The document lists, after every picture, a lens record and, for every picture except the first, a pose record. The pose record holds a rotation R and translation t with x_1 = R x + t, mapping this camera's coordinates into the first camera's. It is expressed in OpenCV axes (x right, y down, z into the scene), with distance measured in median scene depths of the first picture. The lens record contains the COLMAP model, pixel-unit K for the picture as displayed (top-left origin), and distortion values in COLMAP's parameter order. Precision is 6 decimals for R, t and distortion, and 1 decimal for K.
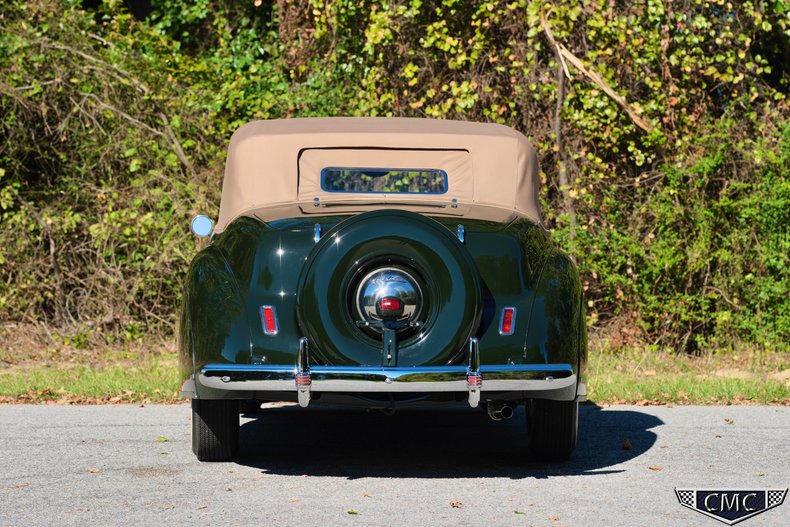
lens RADIAL K [[3291.3, 0, 400.4], [0, 3291.3, 267.3], [0, 0, 1]] dist [0.251050, 0.000000]
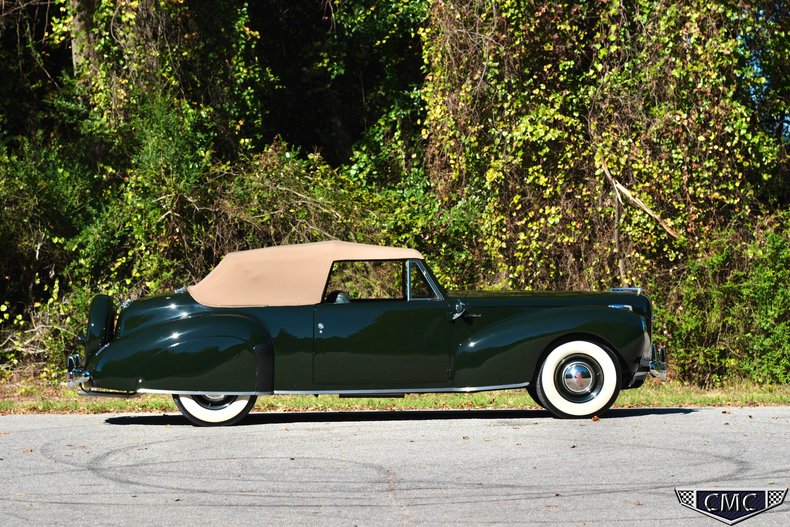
lens RADIAL K [[3291.3, 0, 366.9], [0, 3291.3, 293.4], [0, 0, 1]] dist [0.251050, 0.000000]
pose [[0.996245, -0.018322, -0.084619, 0.060731], [0.016693, 0.999662, -0.019927, 0.010850], [0.084956, 0.018439, 0.996214, -0.480619]]
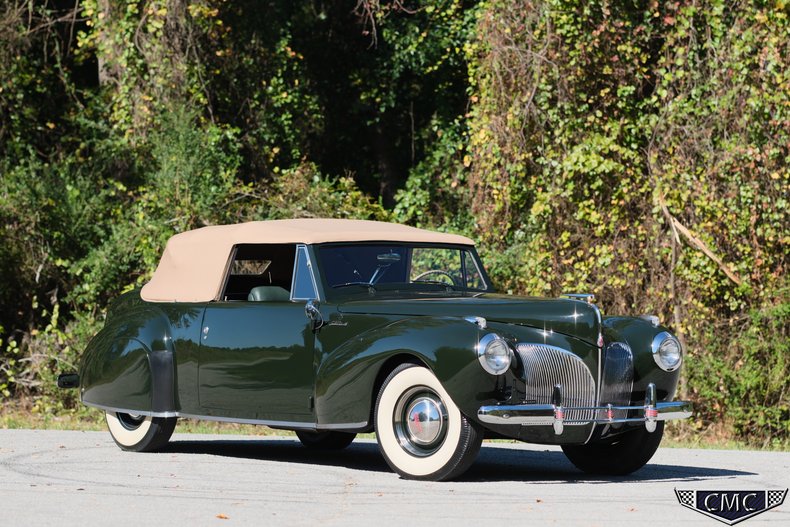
lens RADIAL K [[3291.3, 0, 389.1], [0, 3291.3, 266.6], [0, 0, 1]] dist [0.251050, 0.000000]
pose [[0.993437, 0.020110, -0.112598, 0.083608], [-0.027392, 0.997606, -0.063503, 0.039747], [0.111051, 0.066170, 0.991609, -0.336138]]
